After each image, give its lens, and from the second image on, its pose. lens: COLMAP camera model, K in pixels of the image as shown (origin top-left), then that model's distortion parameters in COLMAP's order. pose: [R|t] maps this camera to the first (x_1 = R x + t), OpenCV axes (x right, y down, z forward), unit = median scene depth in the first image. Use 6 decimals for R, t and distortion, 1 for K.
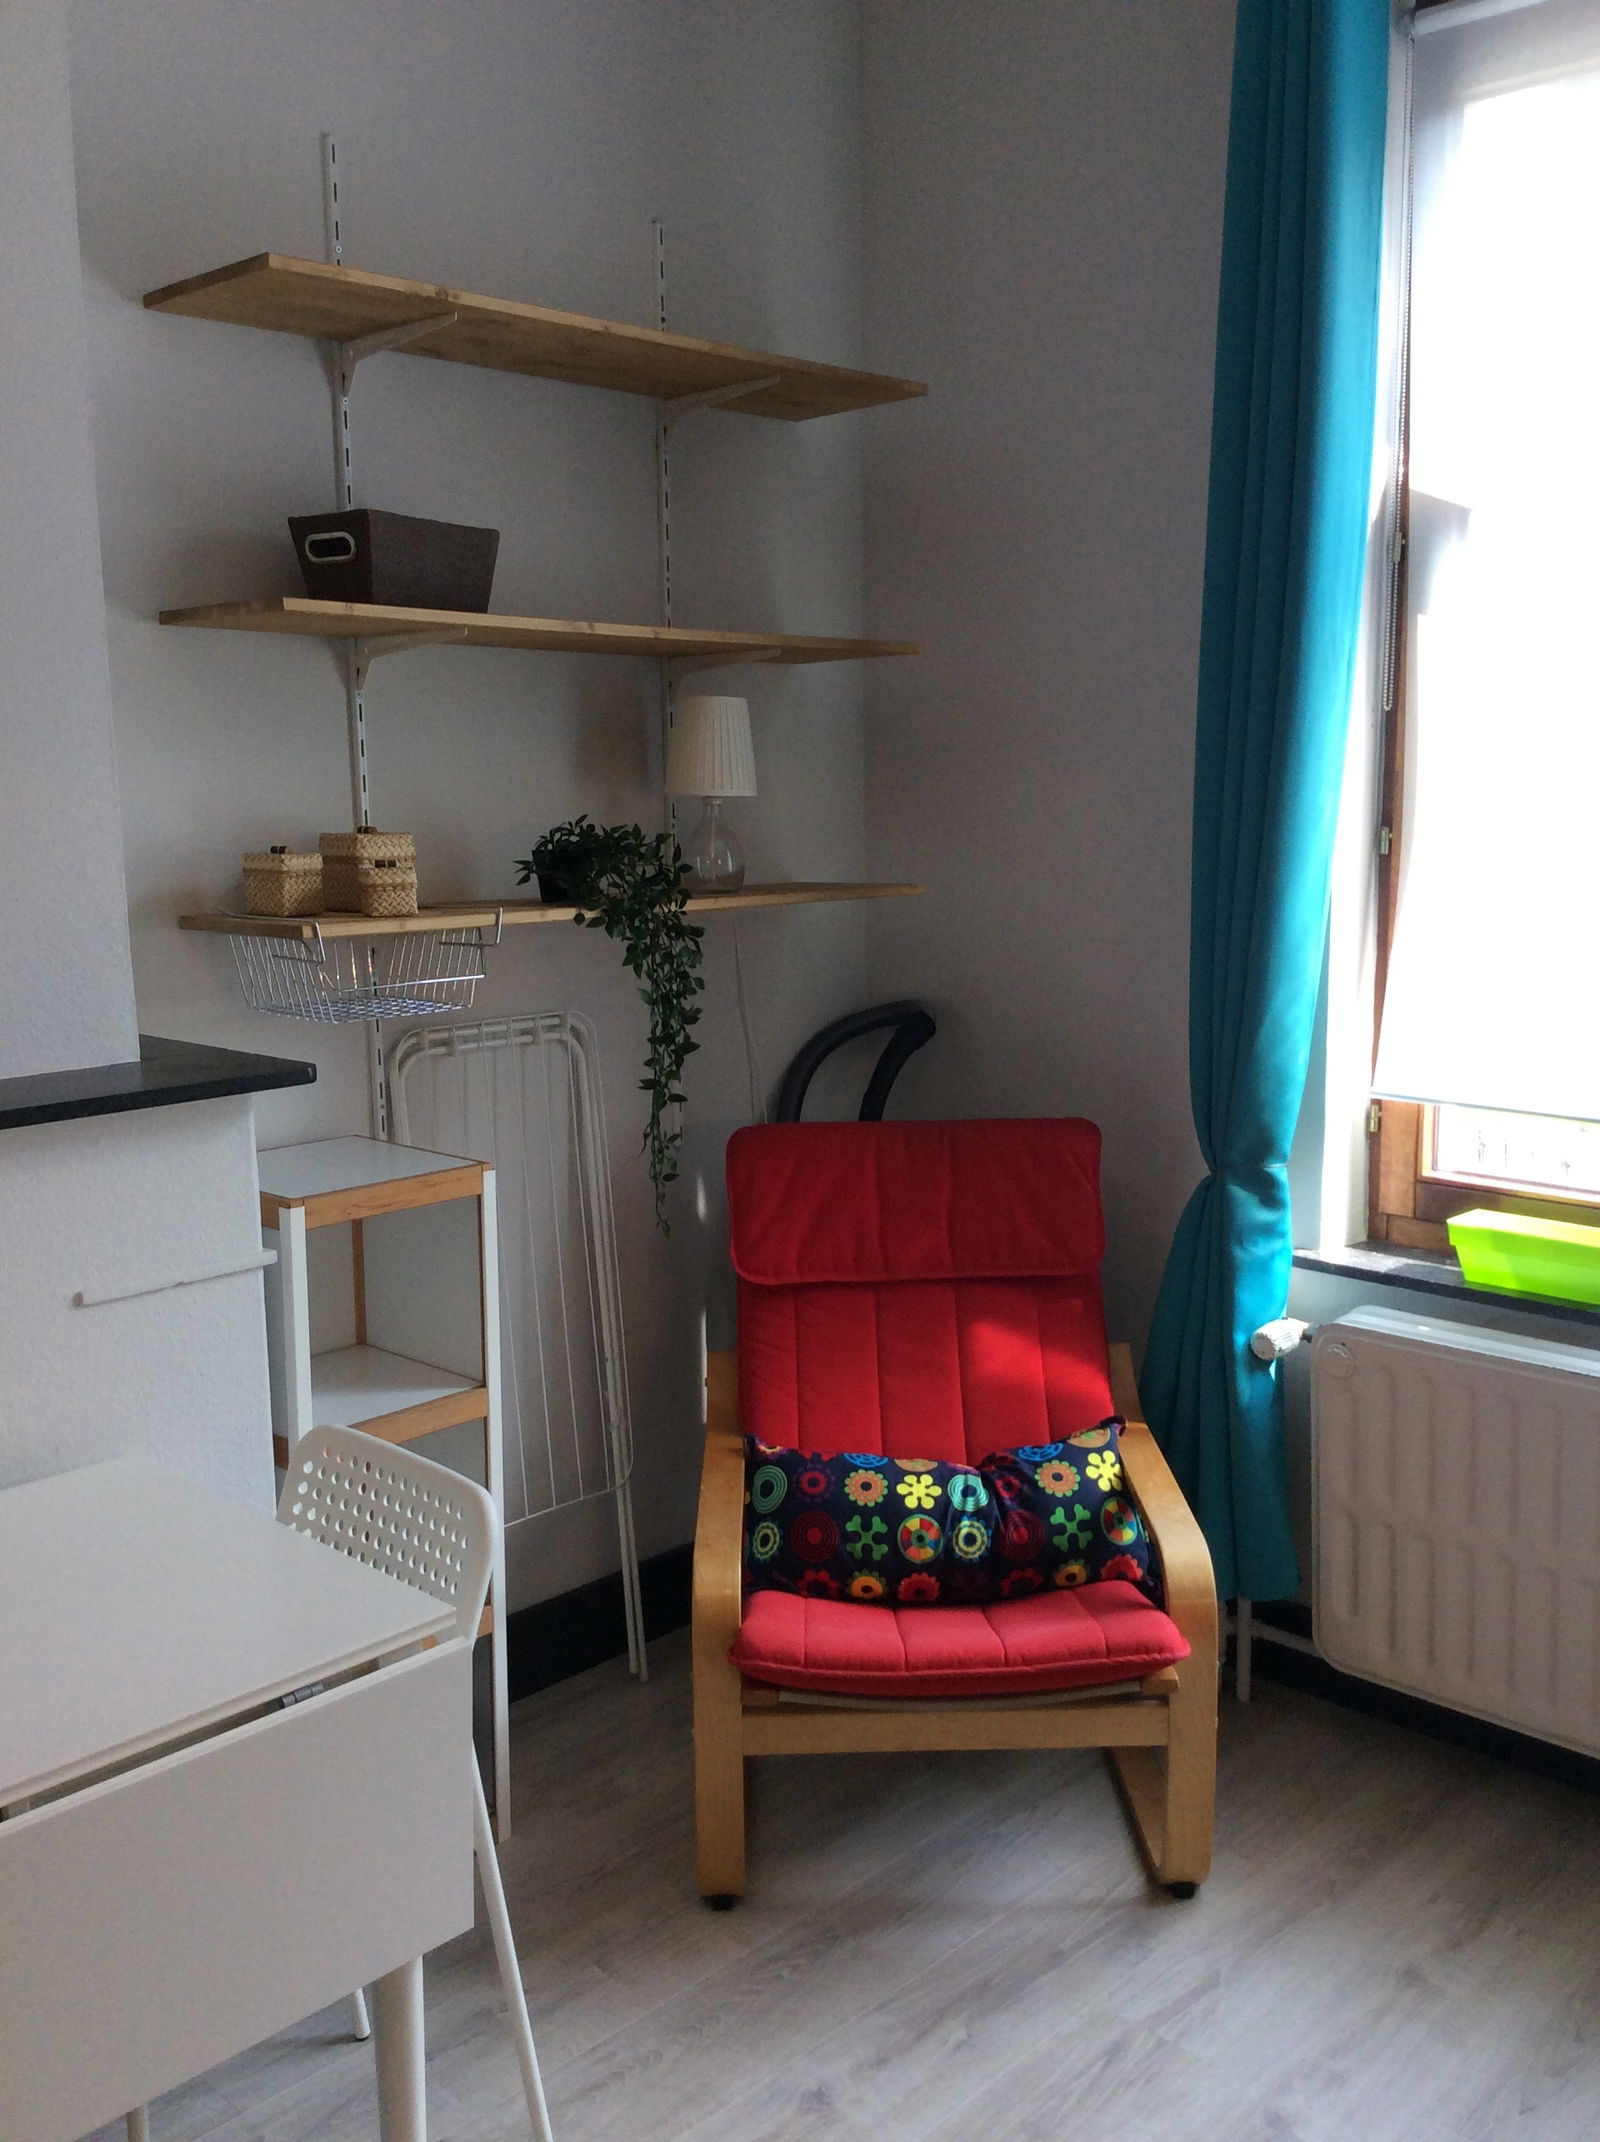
lens RADIAL K [[1958.7, 0, 801.3], [0, 1958.7, 1070.4], [0, 0, 1]] dist [-0.006059, 0.000000]
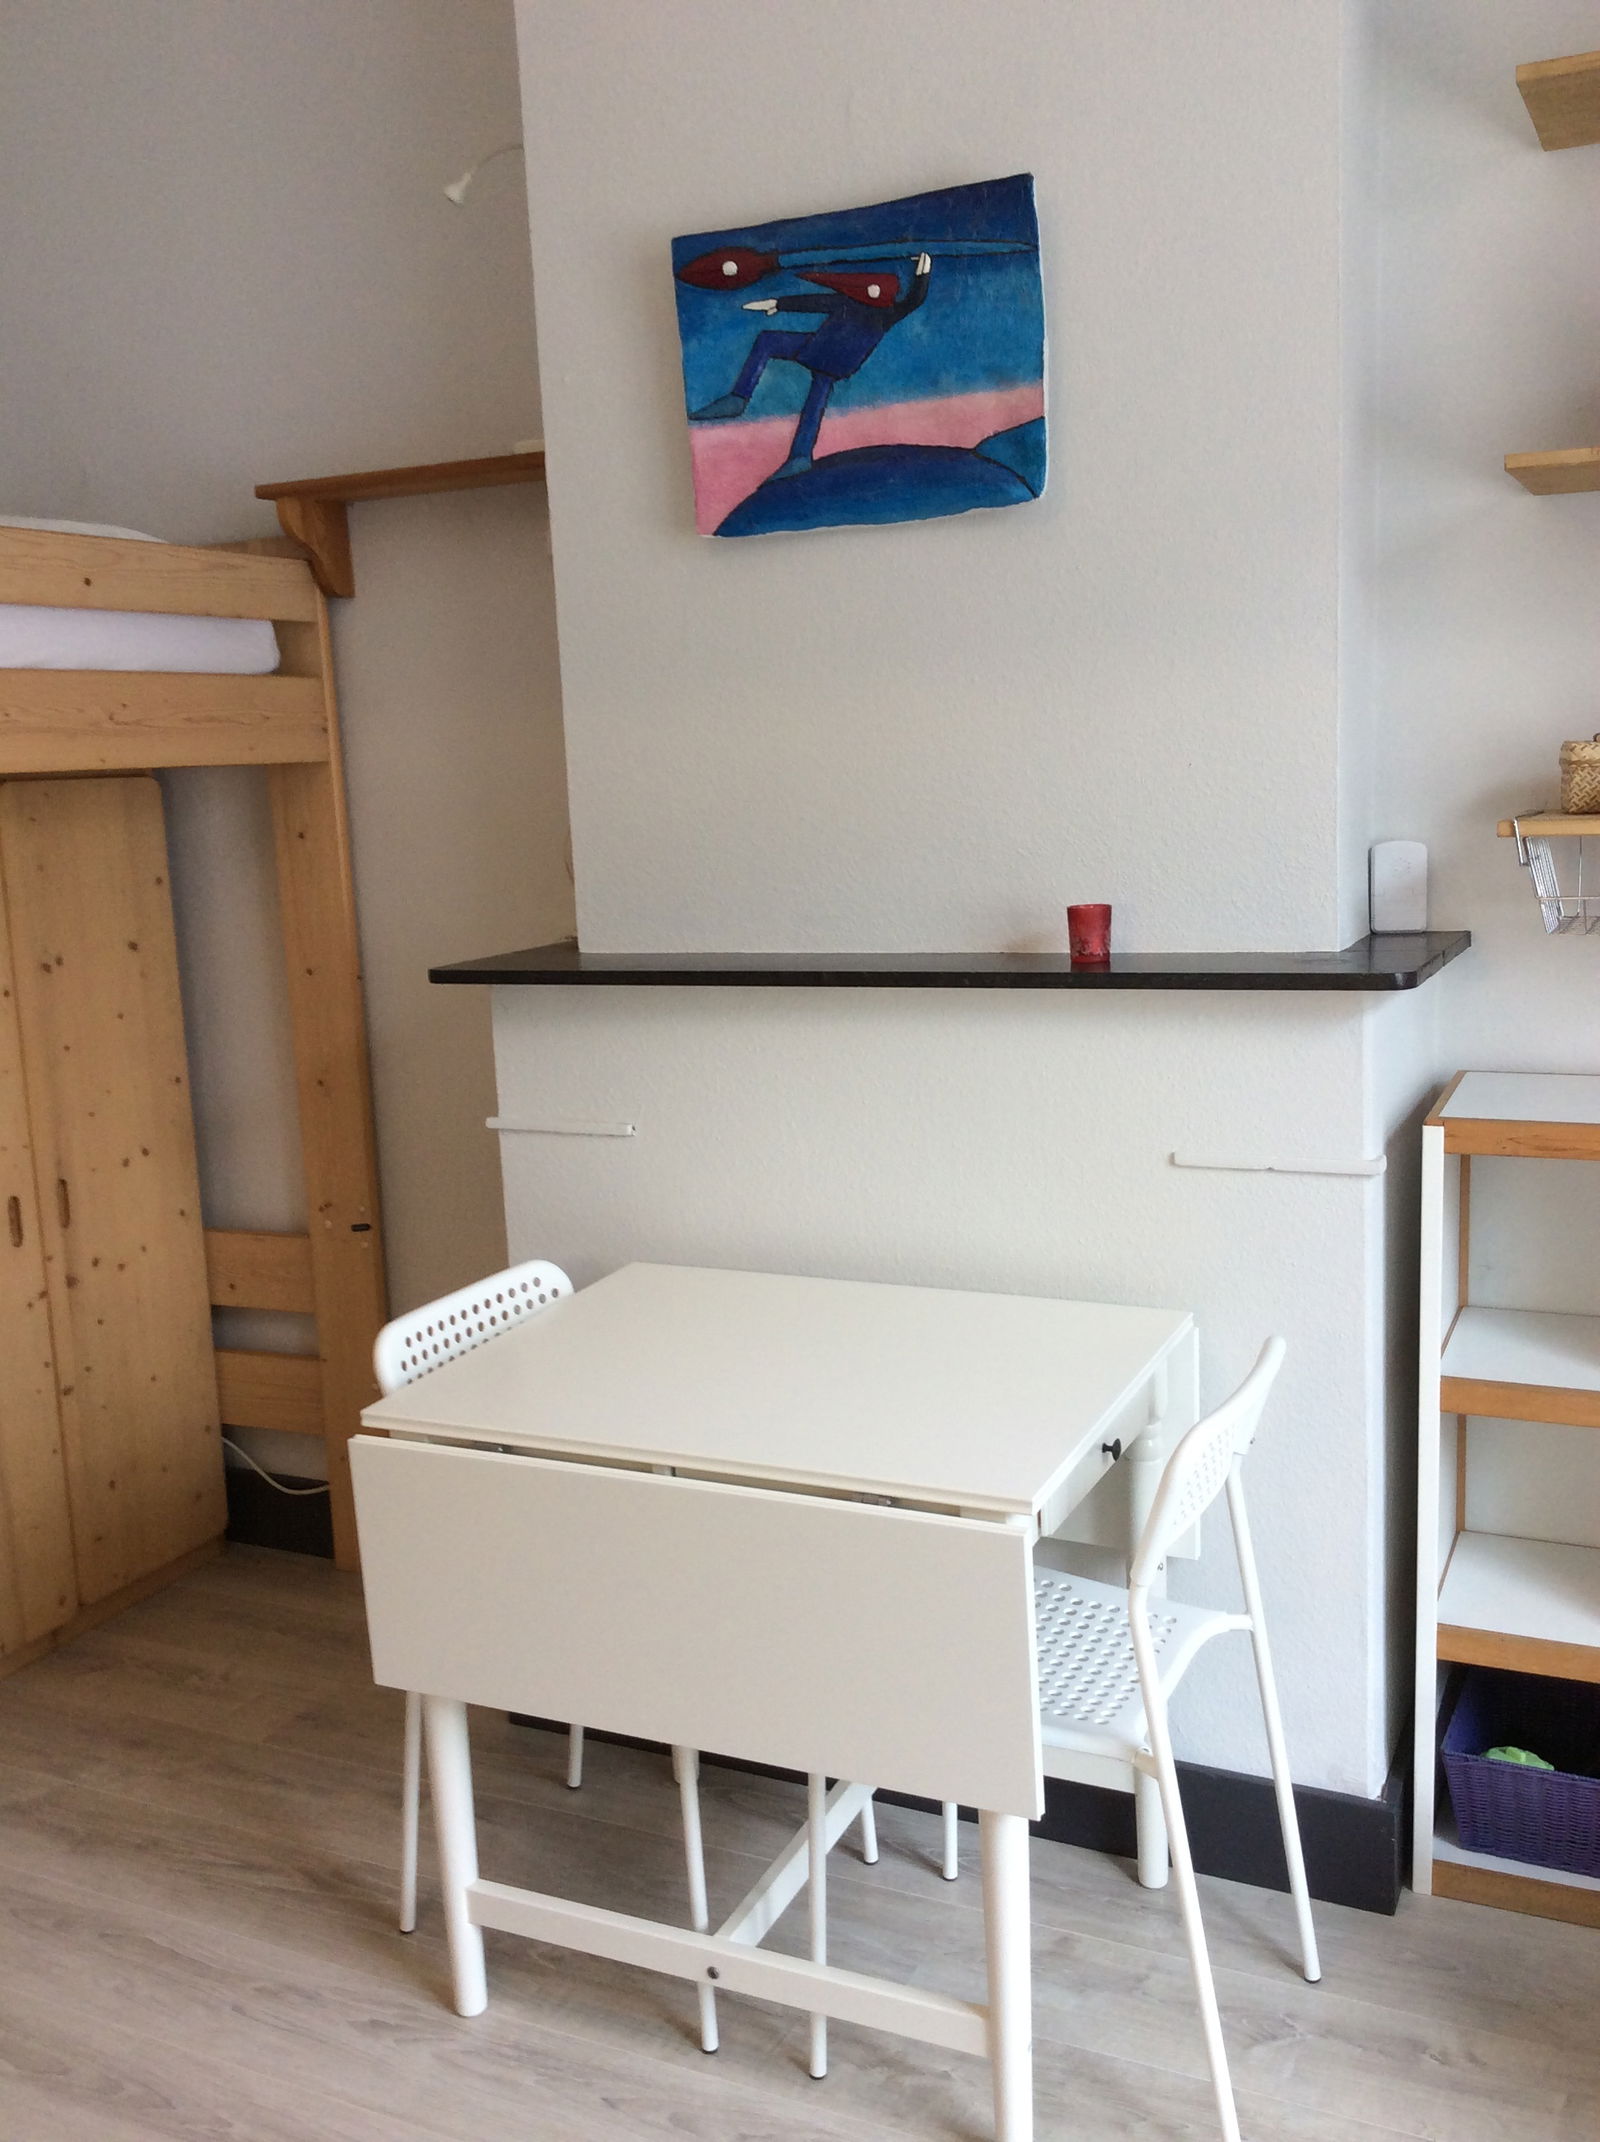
lens RADIAL K [[1958.7, 0, 814.7], [0, 1958.7, 1080.2], [0, 0, 1]] dist [-0.006059, 0.000000]
pose [[0.329117, 0.173454, -0.928222, 0.533711], [-0.104565, 0.983634, 0.146733, -0.060152], [0.938482, 0.048768, 0.341868, 0.427275]]
